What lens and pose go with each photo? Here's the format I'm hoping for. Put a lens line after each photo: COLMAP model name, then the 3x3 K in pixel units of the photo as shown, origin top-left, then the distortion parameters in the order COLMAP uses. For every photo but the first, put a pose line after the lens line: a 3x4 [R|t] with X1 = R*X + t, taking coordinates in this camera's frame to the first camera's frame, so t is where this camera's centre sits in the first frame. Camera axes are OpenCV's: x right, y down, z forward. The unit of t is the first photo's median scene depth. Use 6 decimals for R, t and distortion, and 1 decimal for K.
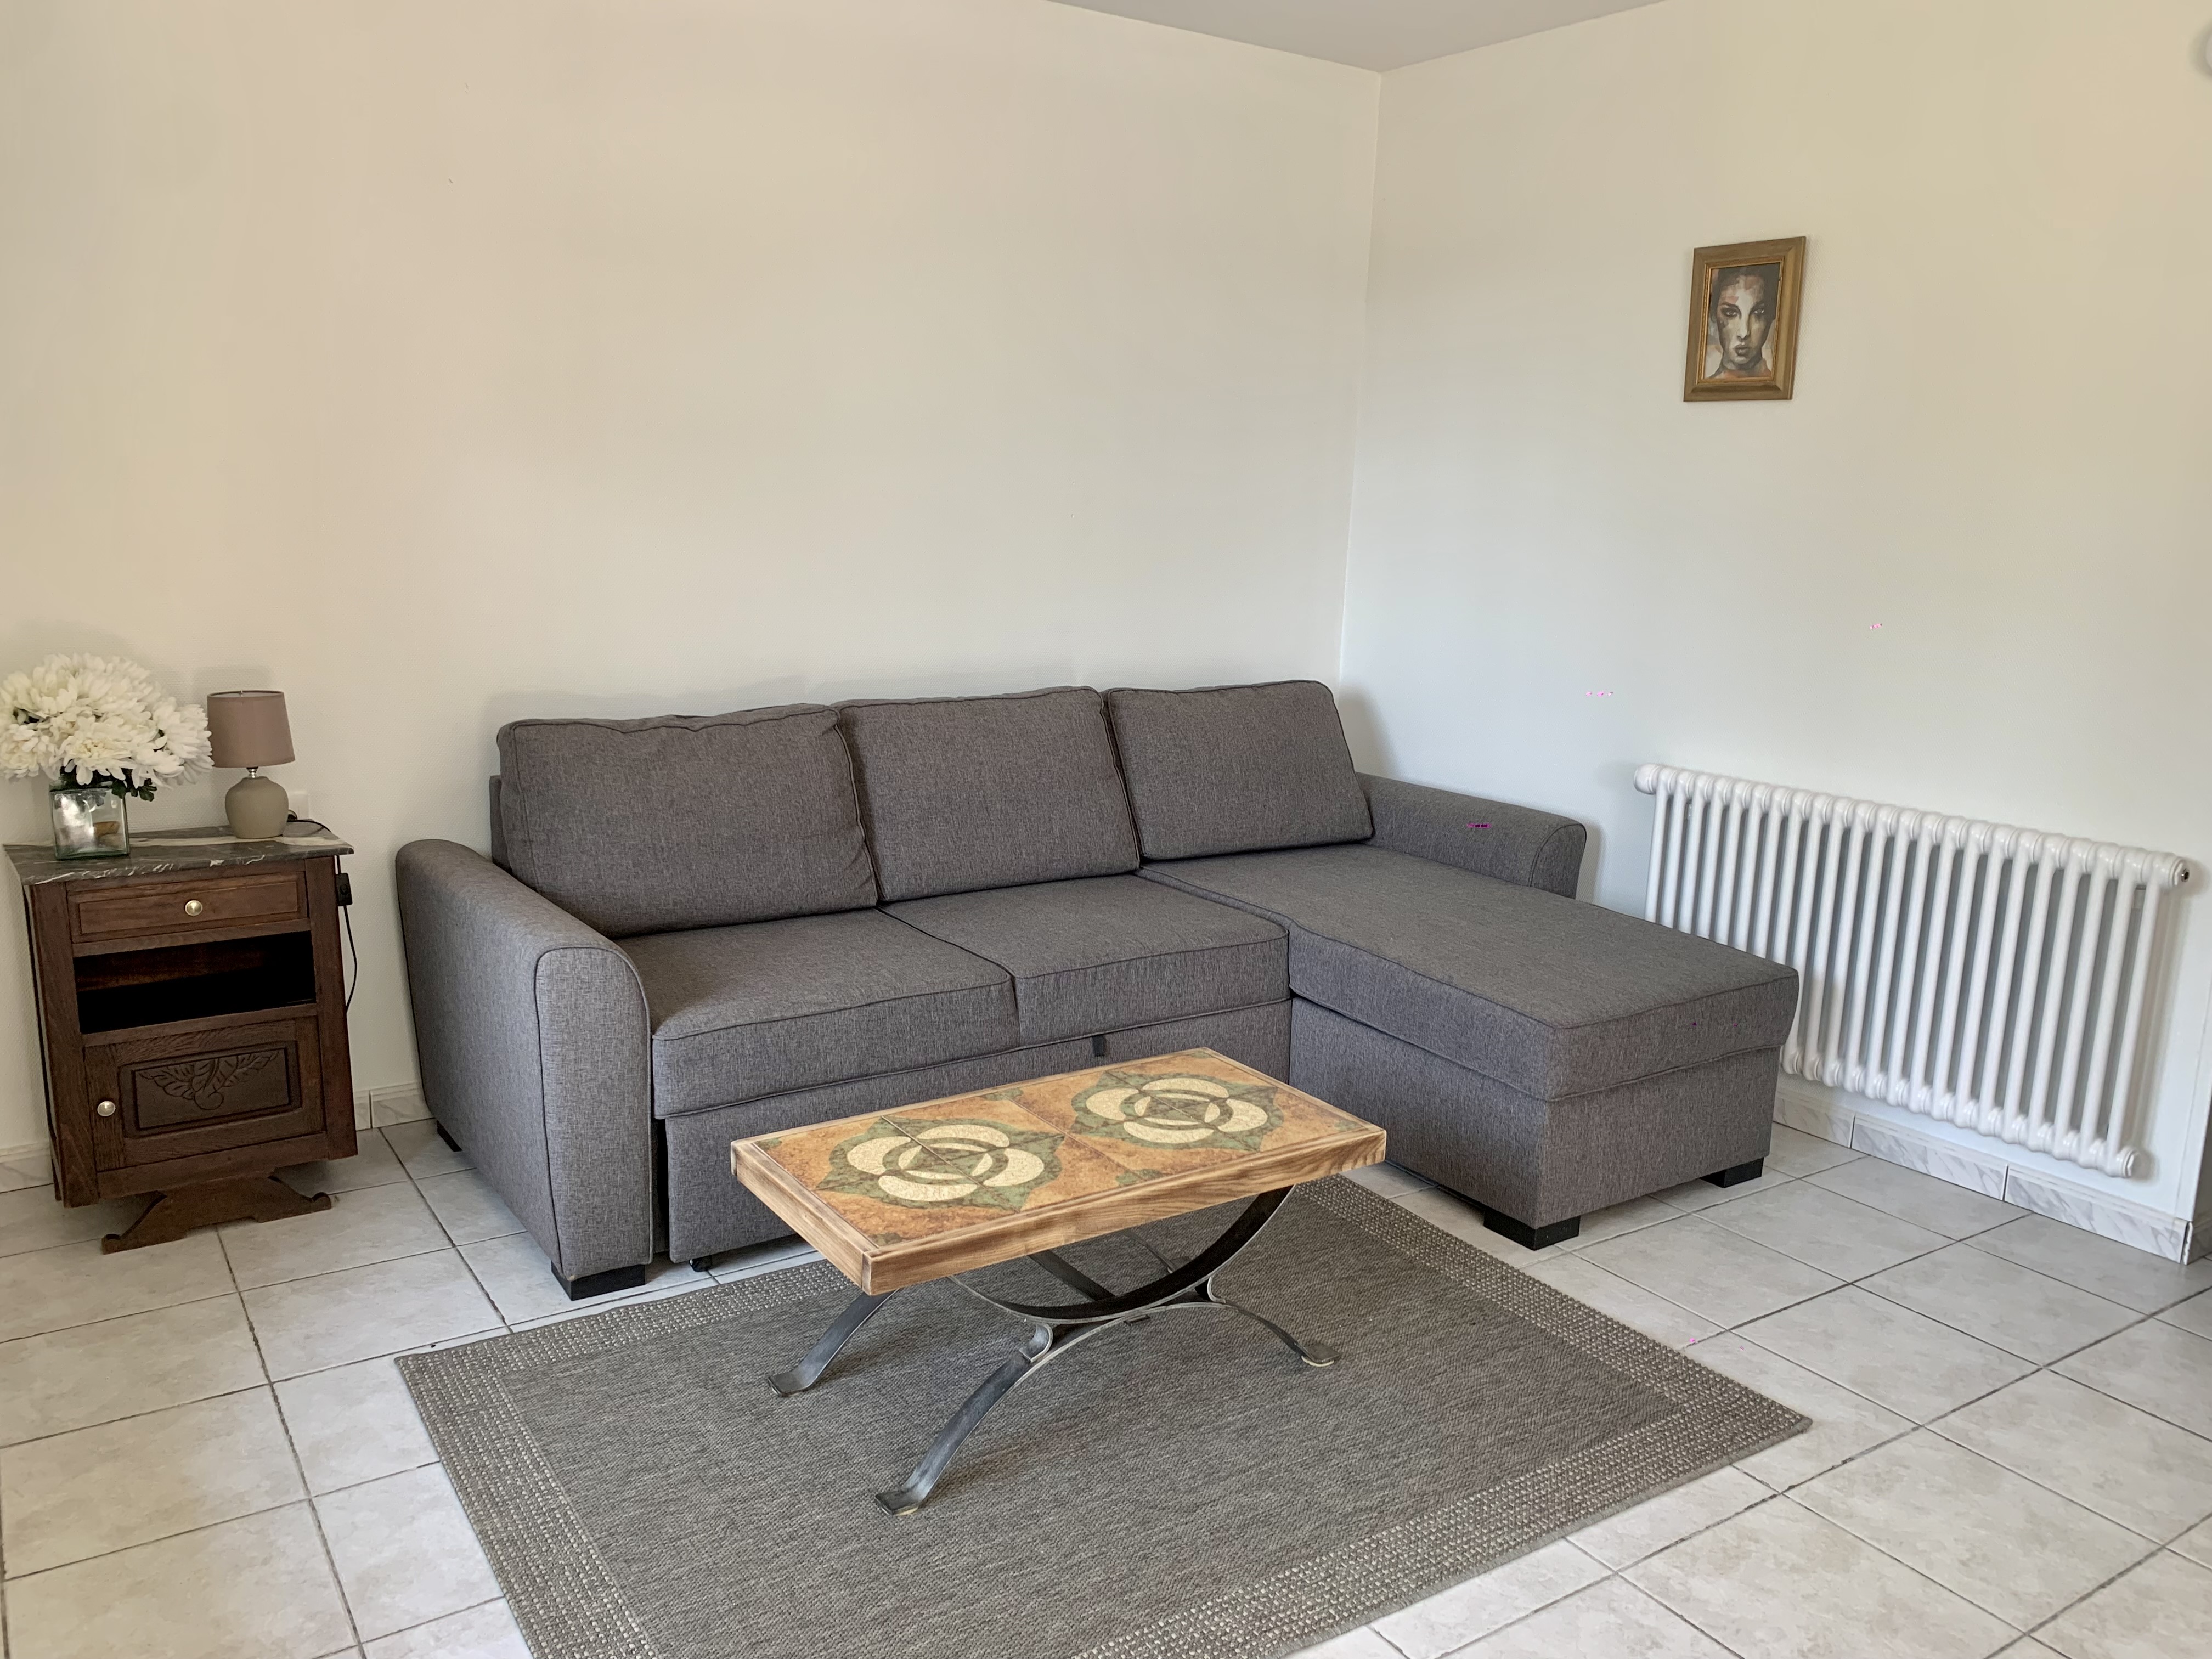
lens RADIAL K [[1672.0, 0, 1102.6], [0, 1672.0, 834.9], [0, 0, 1]] dist [0.031156, -0.017283]
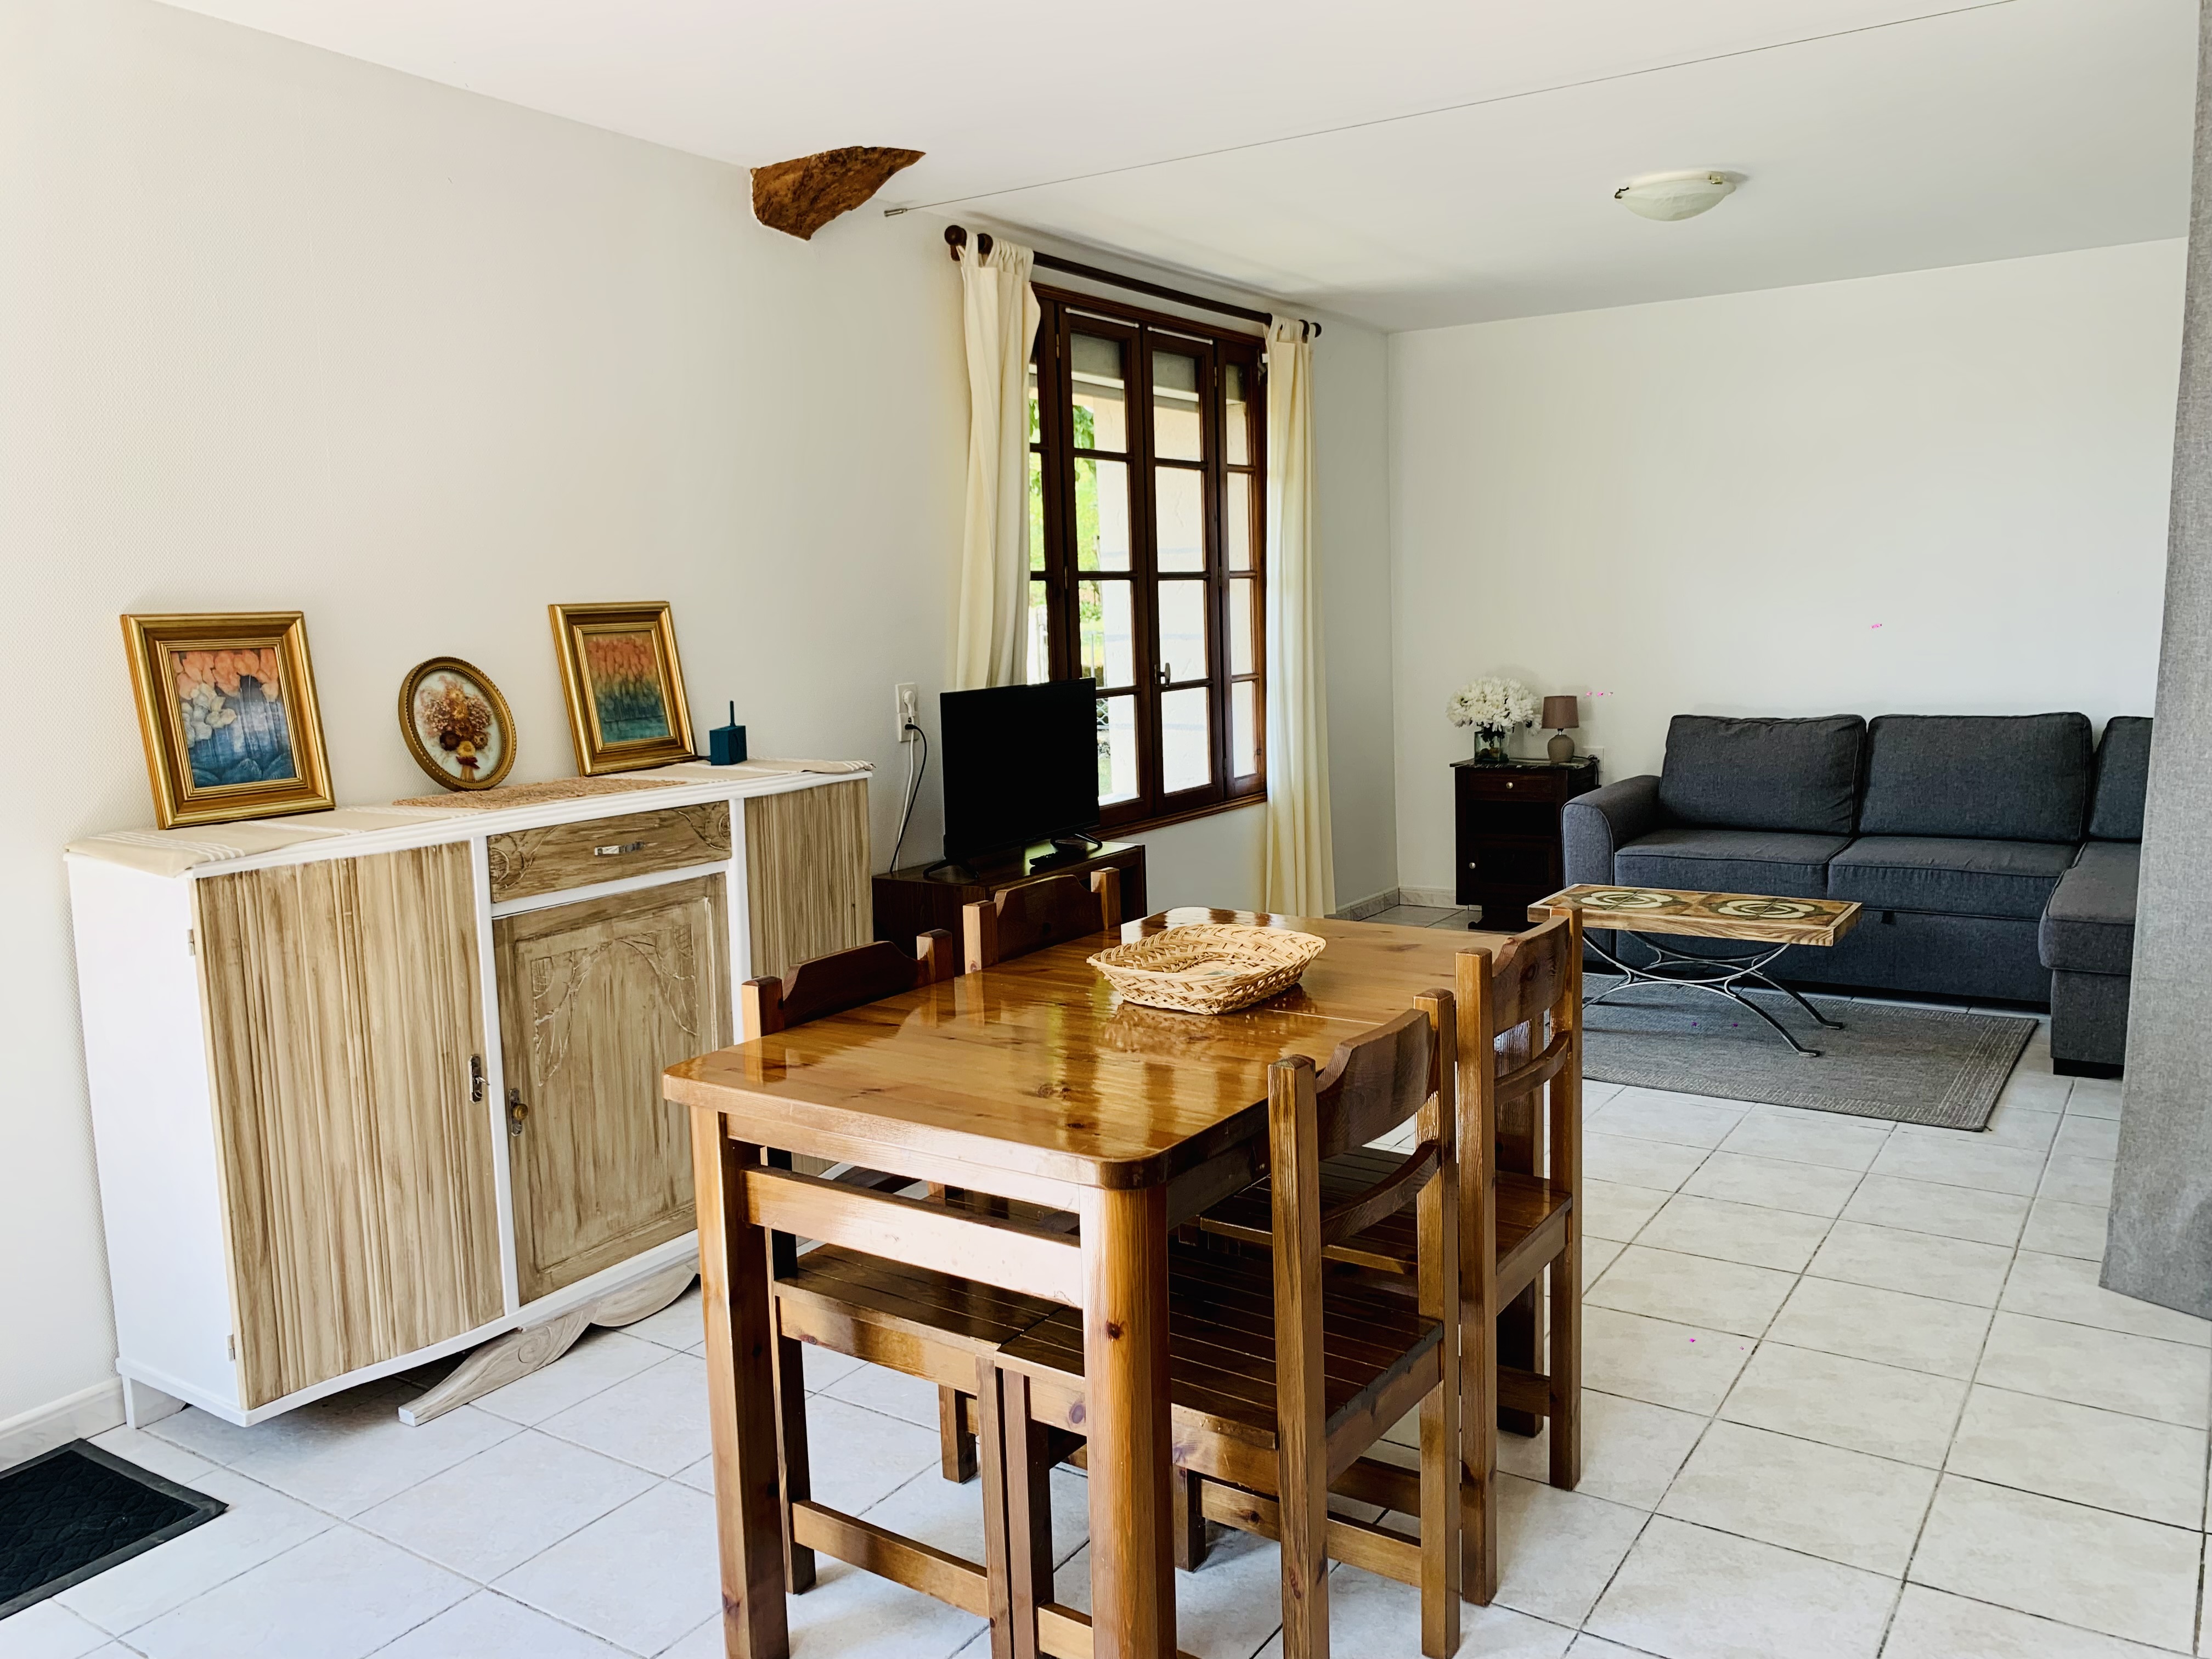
lens RADIAL K [[1672.0, 0, 1106.4], [0, 1672.0, 826.9], [0, 0, 1]] dist [0.031156, -0.017283]
pose [[0.385283, 0.085478, -0.918831, 1.287834], [-0.137317, 0.989926, 0.034512, 0.091260], [0.912525, 0.112874, 0.393139, -0.386977]]
